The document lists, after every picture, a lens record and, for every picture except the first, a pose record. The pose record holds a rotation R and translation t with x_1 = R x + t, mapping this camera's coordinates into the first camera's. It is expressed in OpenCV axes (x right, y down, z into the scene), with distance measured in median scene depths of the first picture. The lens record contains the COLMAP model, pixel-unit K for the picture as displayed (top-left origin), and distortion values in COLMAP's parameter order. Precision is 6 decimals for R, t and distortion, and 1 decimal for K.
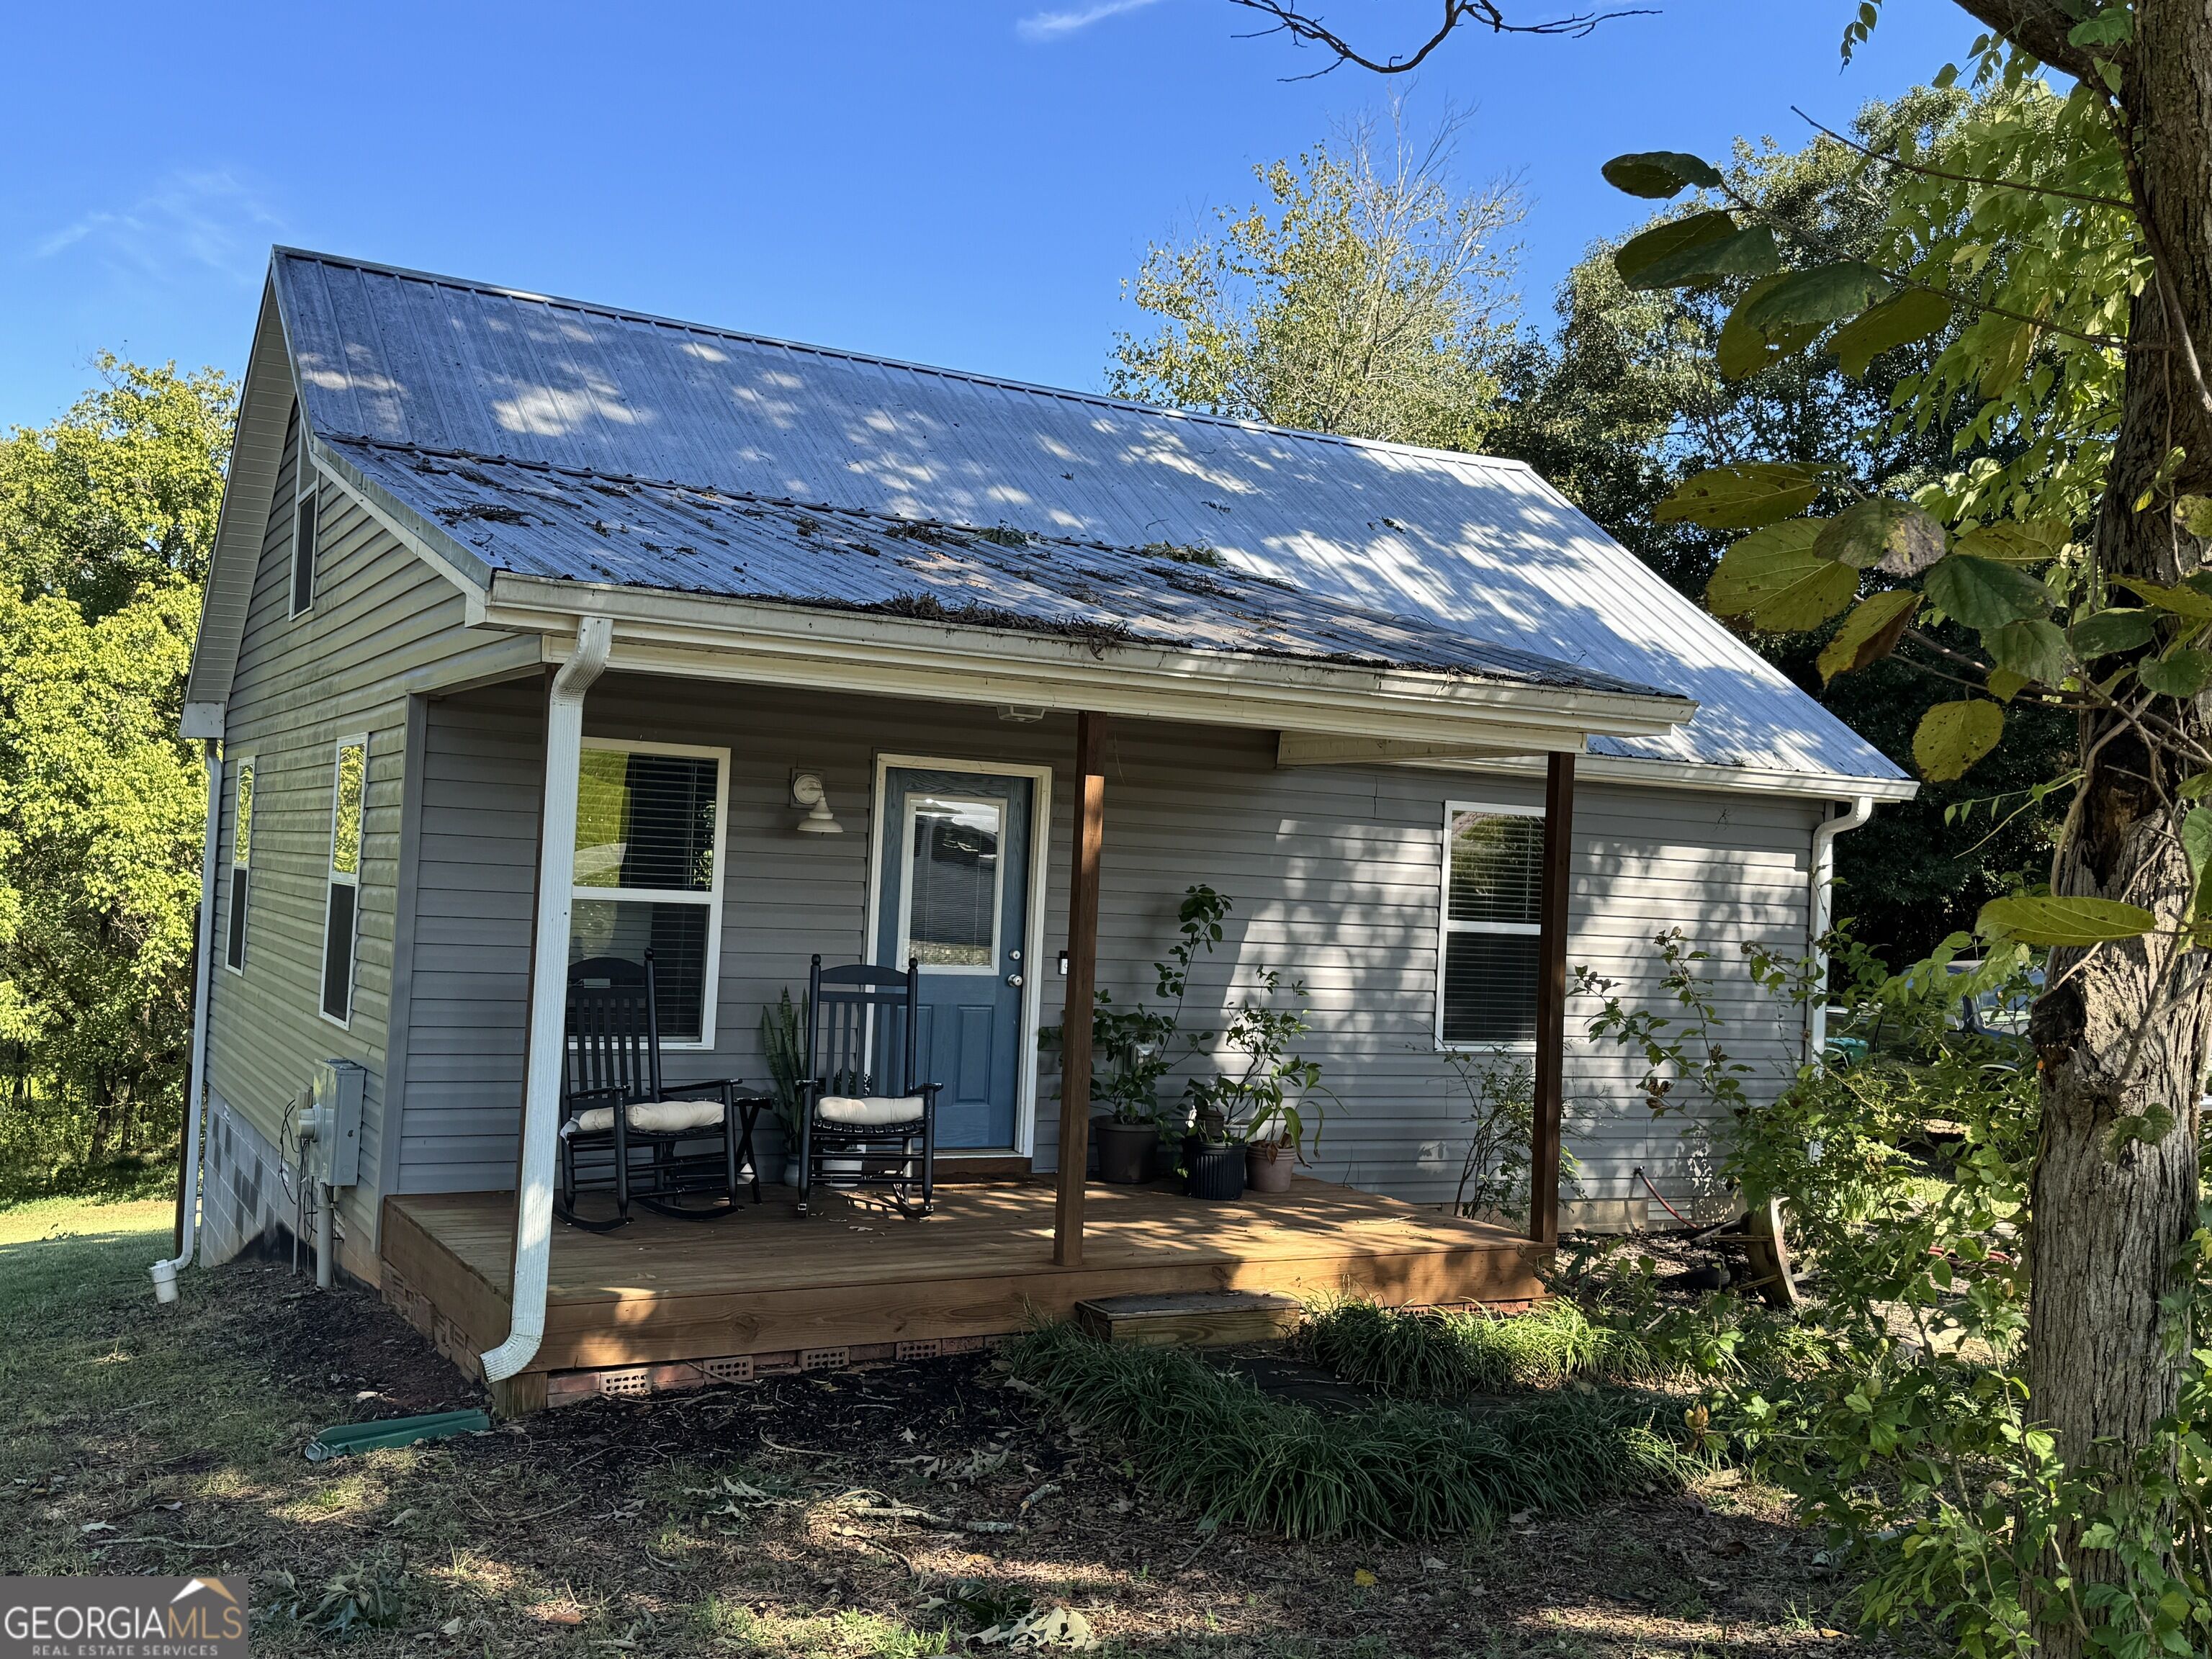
lens RADIAL K [[2153.5, 0, 1110.5], [0, 2153.5, 808.2], [0, 0, 1]] dist [0.069937, 0.000000]
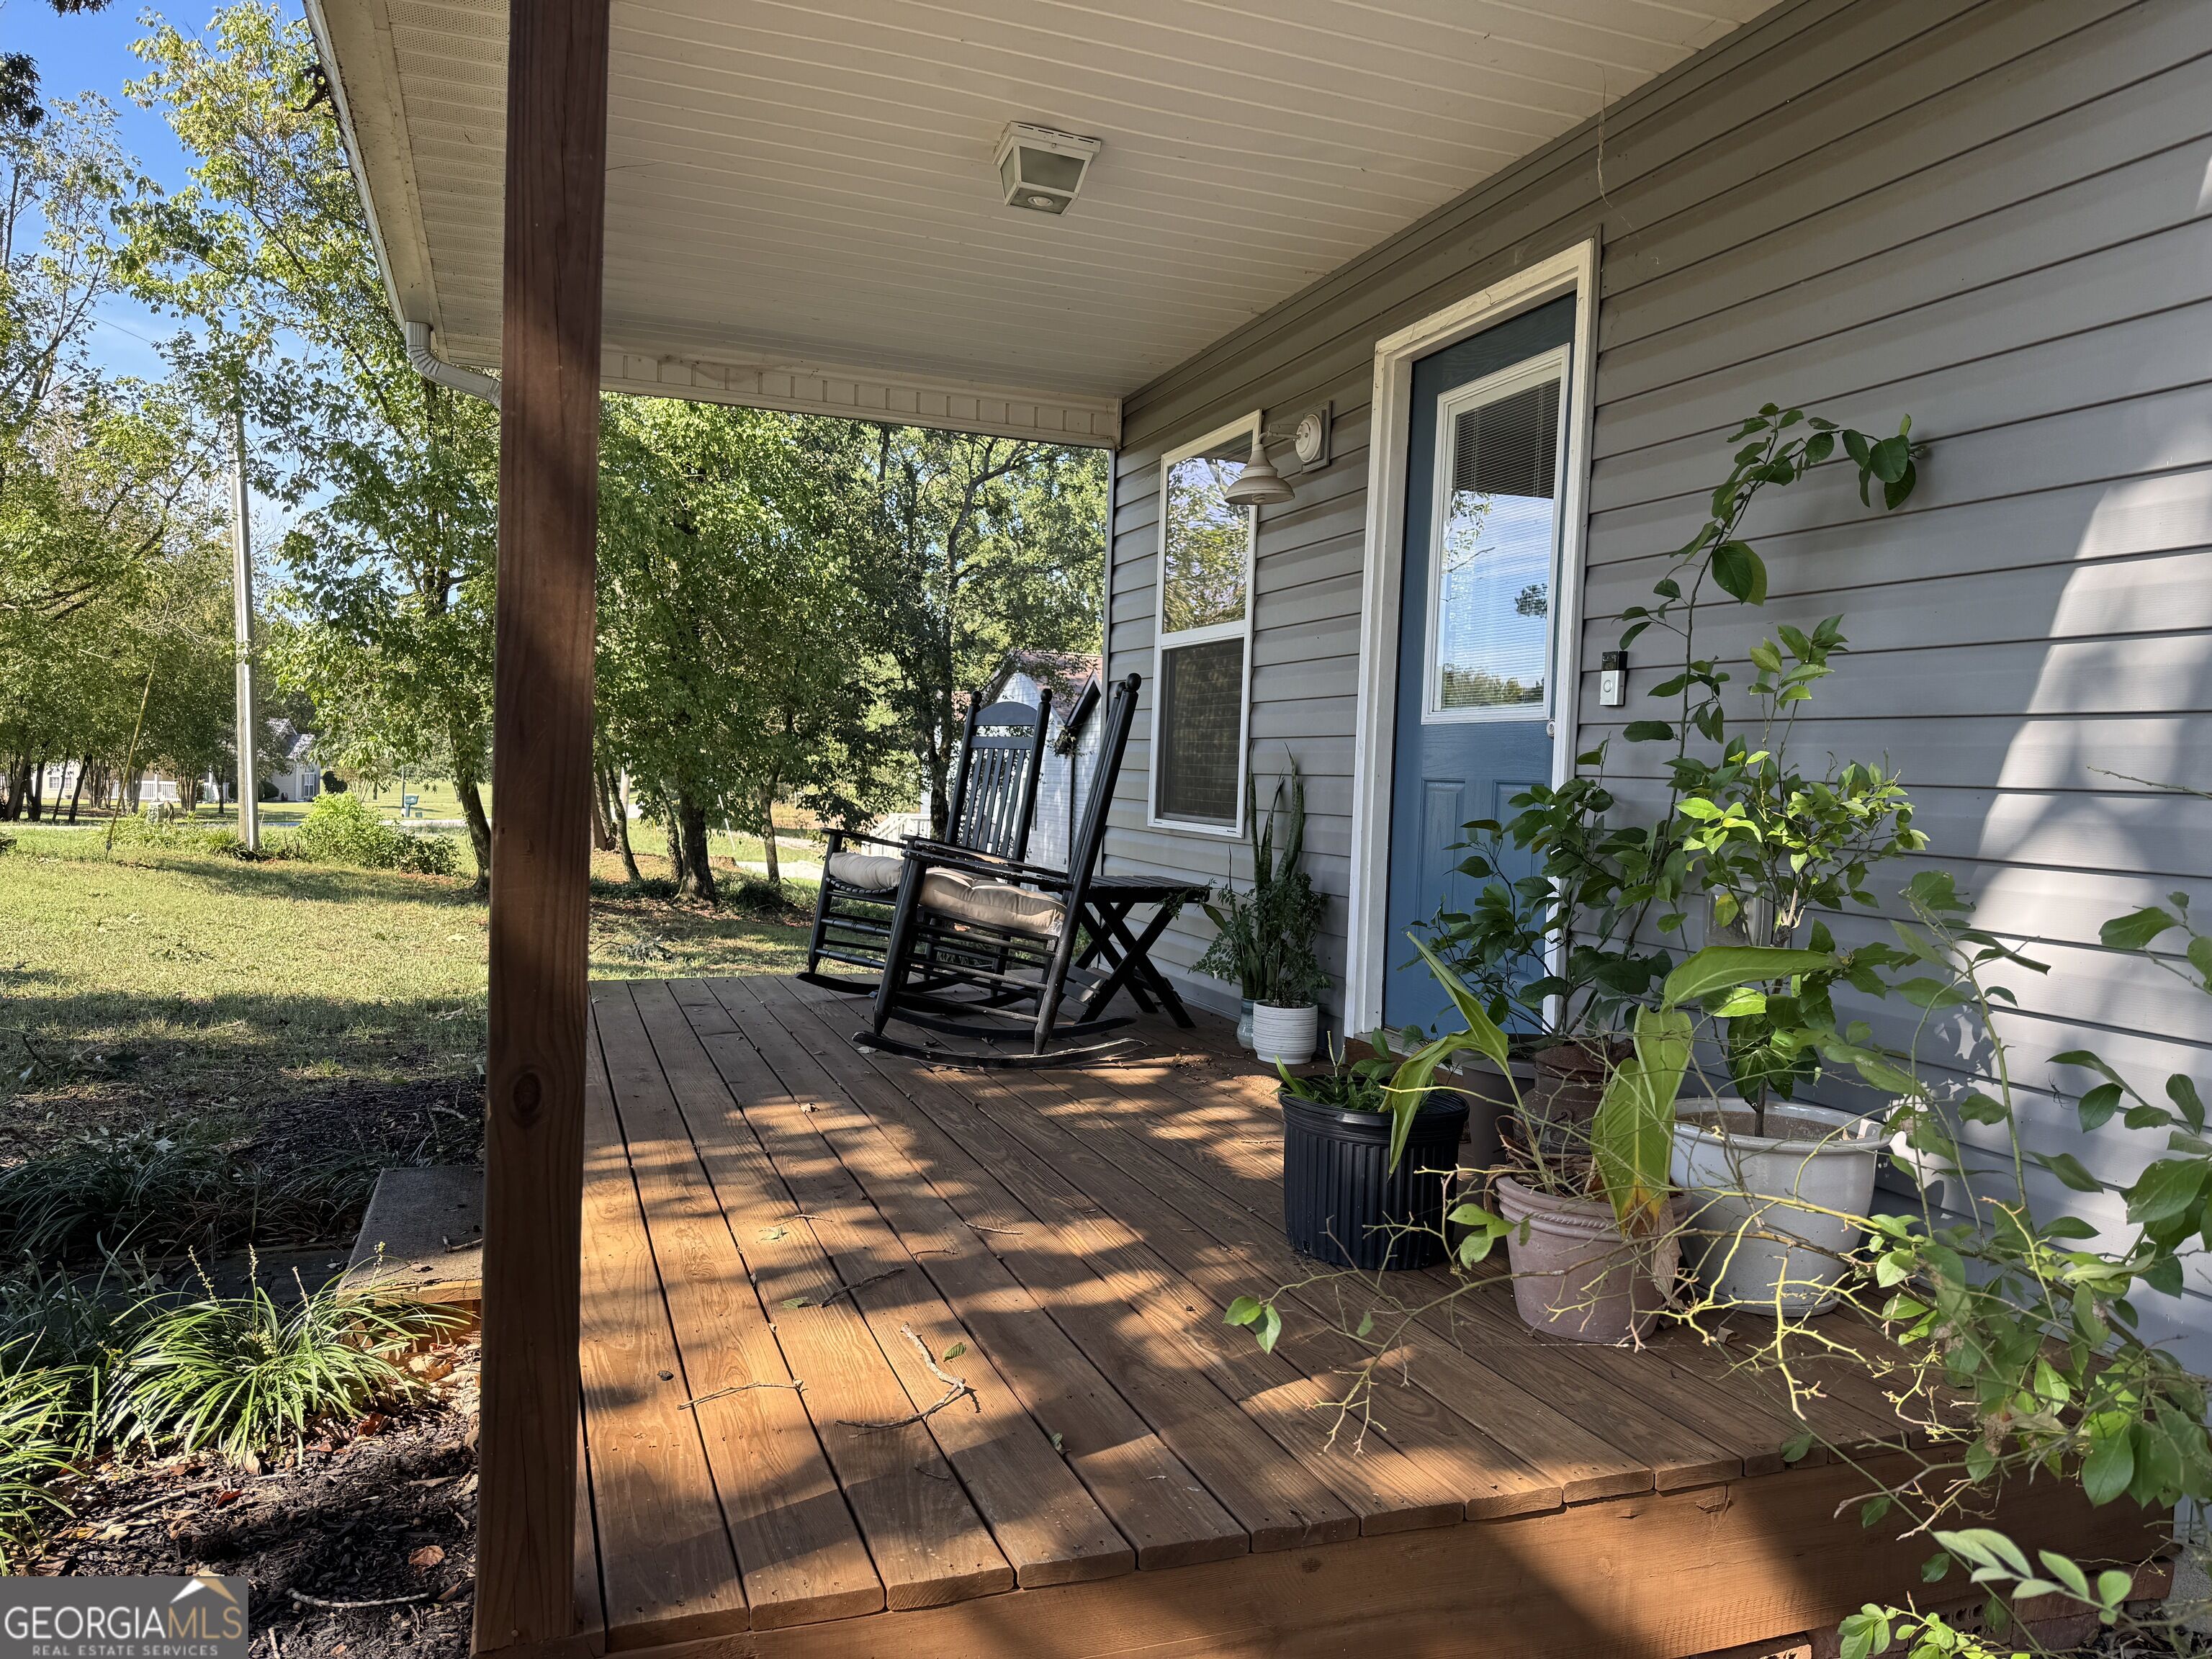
lens RADIAL K [[1554.6, 0, 1097.0], [0, 1554.6, 847.5], [0, 0, 1]] dist [0.056453, -0.070696]
pose [[-0.153380, -0.006230, -0.988148, 0.253940], [-0.011442, 0.999924, -0.004528, 0.090145], [0.988101, 0.010612, -0.153439, 0.794726]]
